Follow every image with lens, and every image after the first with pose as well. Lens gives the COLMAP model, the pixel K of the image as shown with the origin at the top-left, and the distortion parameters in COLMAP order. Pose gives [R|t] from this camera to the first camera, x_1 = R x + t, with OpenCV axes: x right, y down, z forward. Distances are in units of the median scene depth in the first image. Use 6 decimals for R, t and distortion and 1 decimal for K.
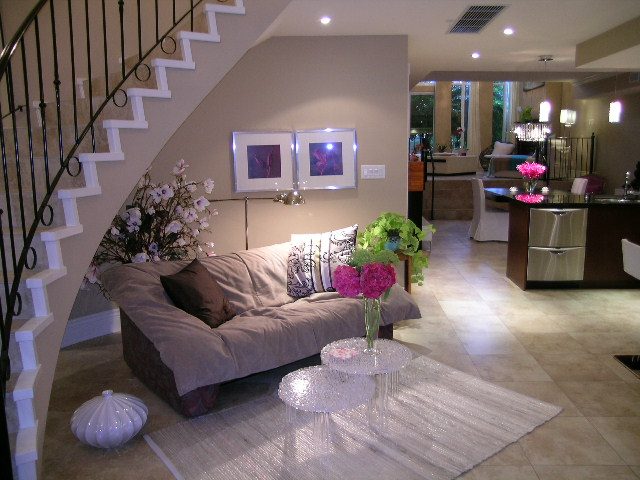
lens RADIAL K [[531.3, 0, 326.7], [0, 531.3, 235.6], [0, 0, 1]] dist [-0.141846, 0.117065]
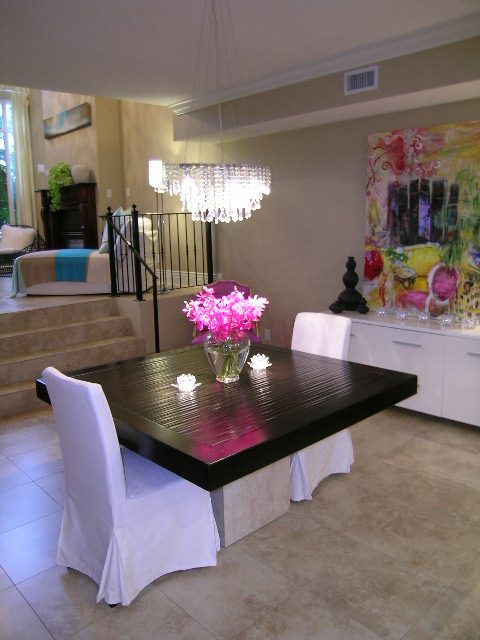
lens RADIAL K [[531.3, 0, 237.3], [0, 531.3, 310.8], [0, 0, 1]] dist [-0.141846, 0.117065]
pose [[0.709205, -0.129852, 0.692941, 0.308080], [0.136495, 0.989584, 0.045743, -0.247808], [-0.691663, 0.062142, 0.719542, 1.335384]]
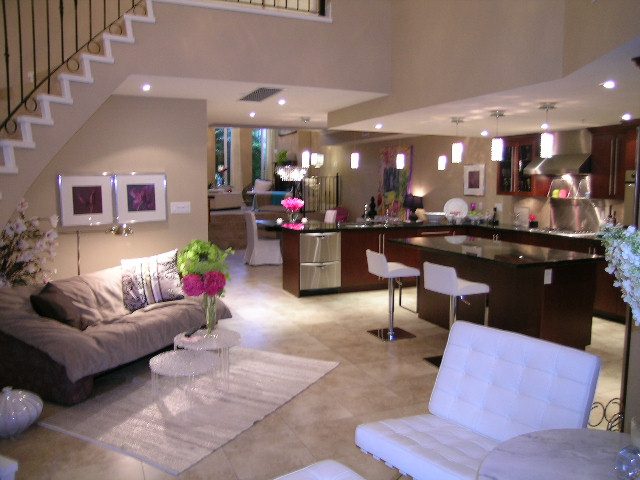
lens RADIAL K [[531.3, 0, 326.7], [0, 531.3, 235.6], [0, 0, 1]] dist [-0.141846, 0.117065]
pose [[0.896243, -0.031231, 0.442462, -0.151974], [0.060823, 0.996749, -0.052846, 0.029907], [-0.439373, 0.074275, 0.895229, -0.242175]]
